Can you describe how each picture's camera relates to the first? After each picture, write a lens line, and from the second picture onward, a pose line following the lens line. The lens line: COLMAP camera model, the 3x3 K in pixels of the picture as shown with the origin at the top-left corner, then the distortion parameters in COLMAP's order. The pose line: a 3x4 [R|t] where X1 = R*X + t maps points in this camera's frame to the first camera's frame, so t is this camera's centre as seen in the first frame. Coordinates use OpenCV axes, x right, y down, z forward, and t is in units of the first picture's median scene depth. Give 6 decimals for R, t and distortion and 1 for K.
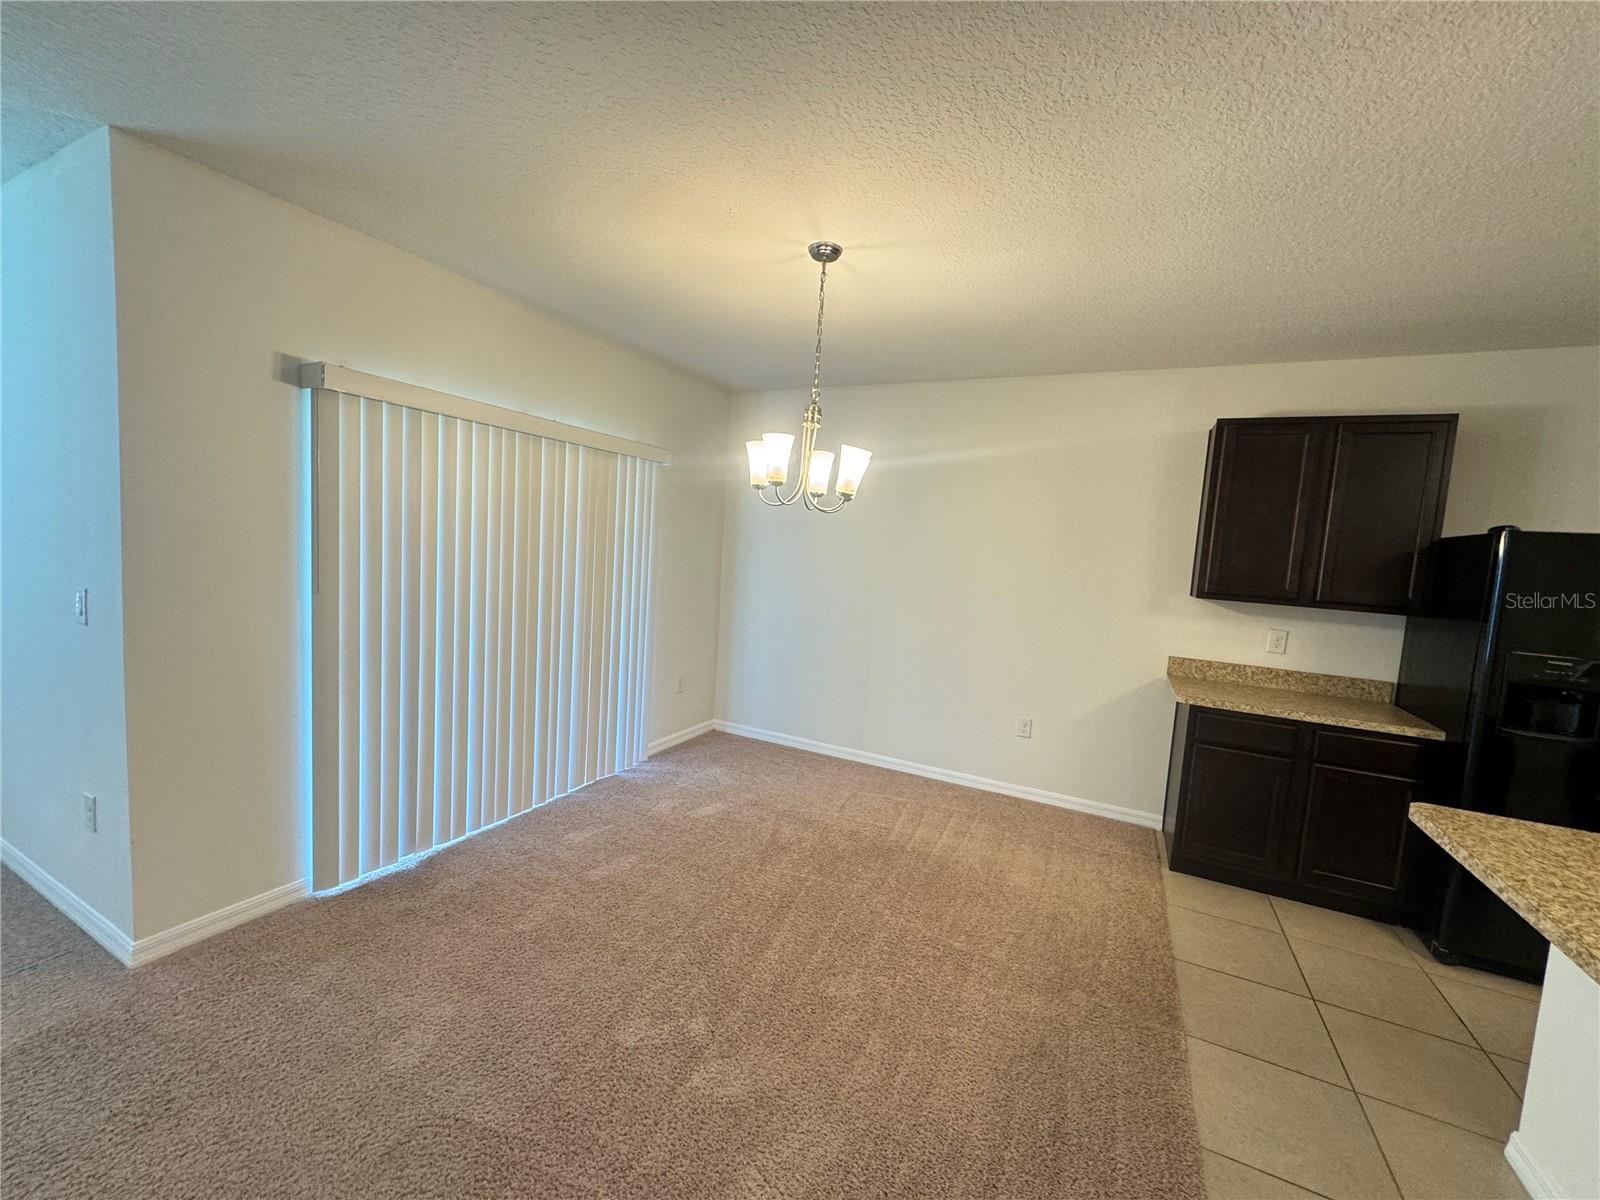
lens RADIAL K [[641.7, 0, 800.0], [0, 641.7, 600.0], [0, 0, 1]] dist [-0.001530, -0.000173]
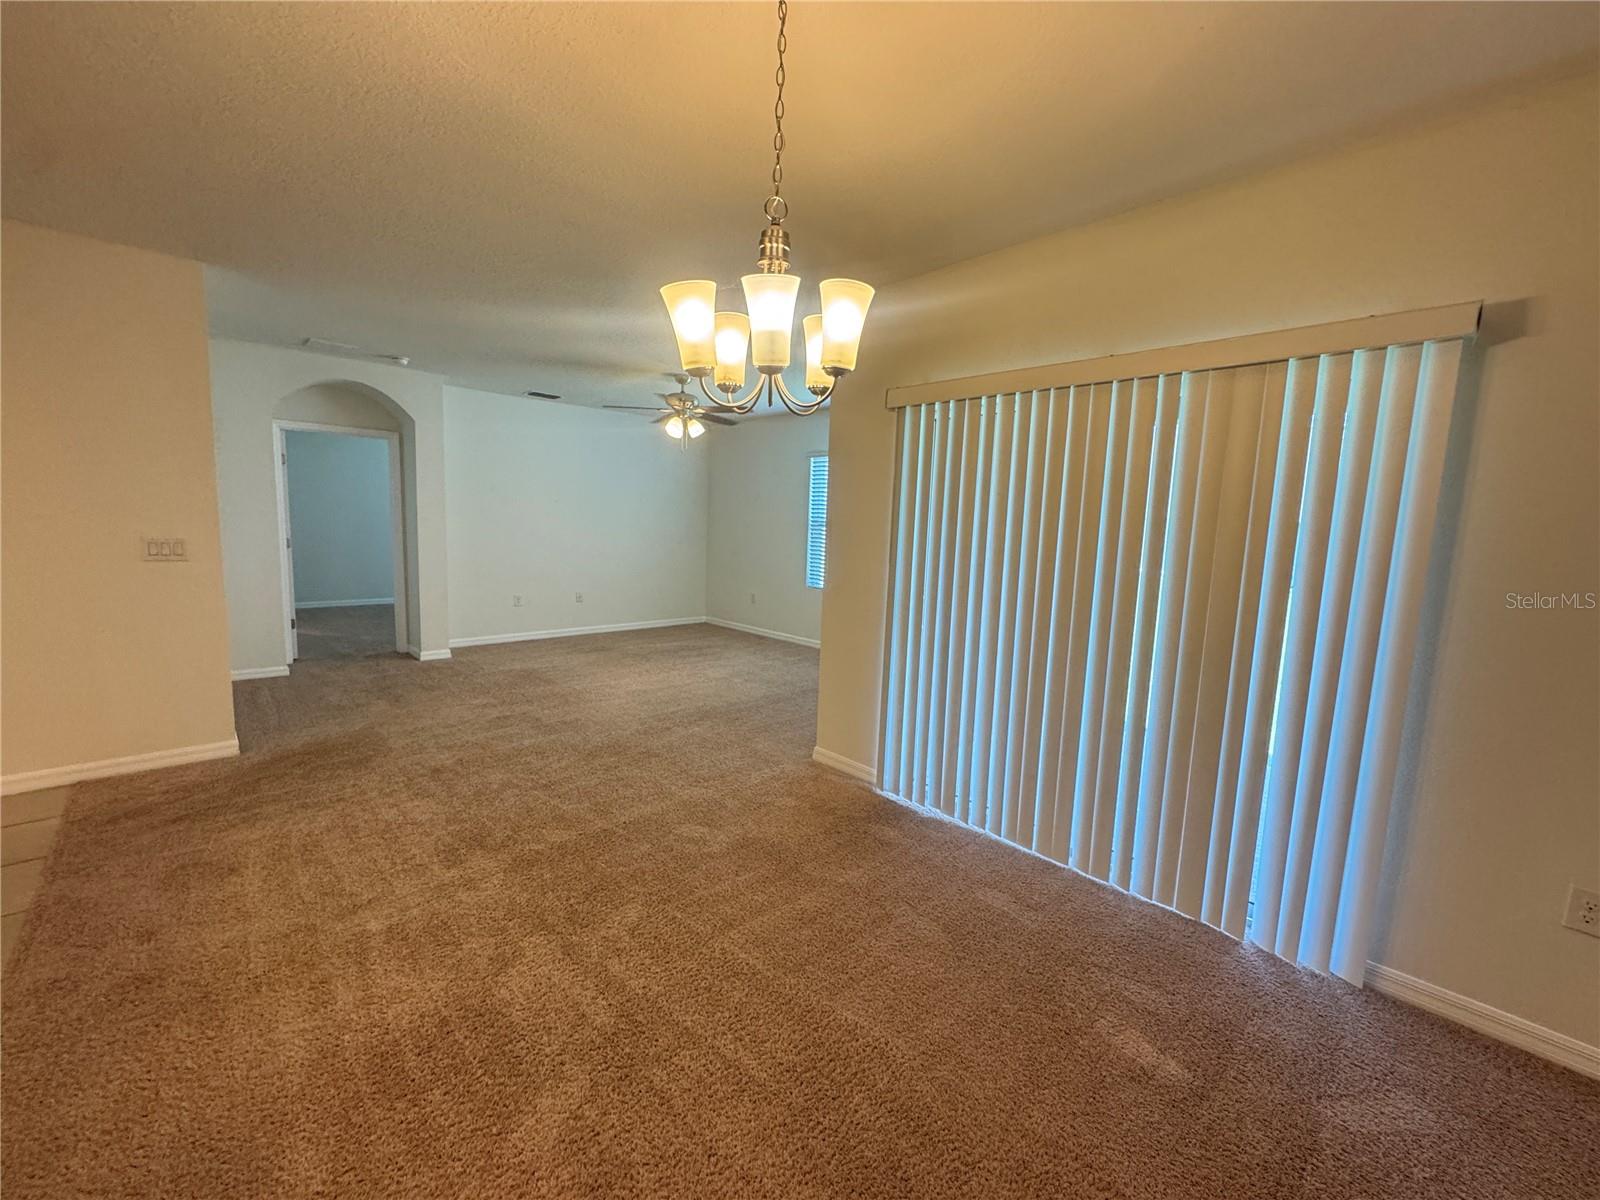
lens RADIAL K [[640.3, 0, 800.0], [0, 640.3, 600.0], [0, 0, 1]] dist [0.002242, 0.000211]
pose [[-0.338530, 0.042113, -0.940013, 0.645364], [-0.137892, 0.985992, 0.093832, -0.038951], [0.930797, 0.161386, -0.327981, 1.418590]]
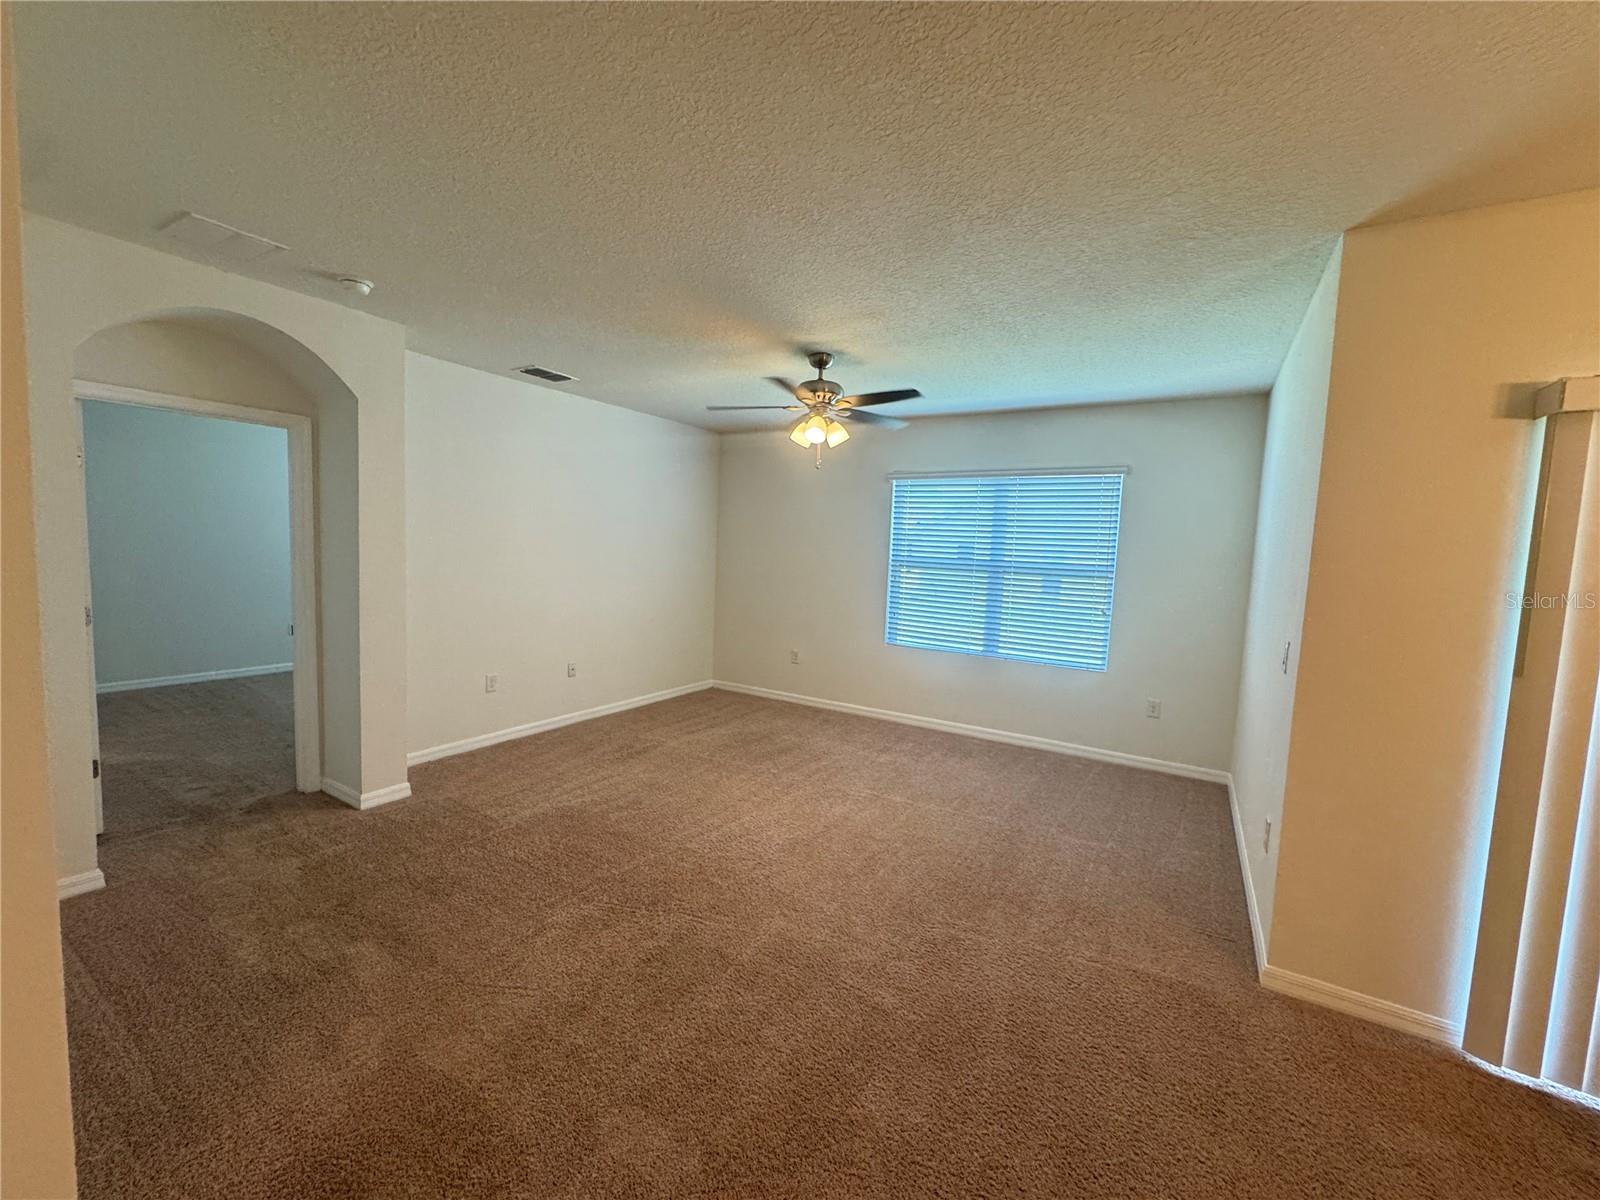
lens RADIAL K [[641.7, 0, 800.0], [0, 641.7, 600.0], [0, 0, 1]] dist [-0.001530, -0.000173]
pose [[-0.090209, 0.018642, -0.995748, 0.109383], [-0.133411, 0.990587, 0.030632, -0.010530], [0.986947, 0.135607, -0.086873, 0.207317]]
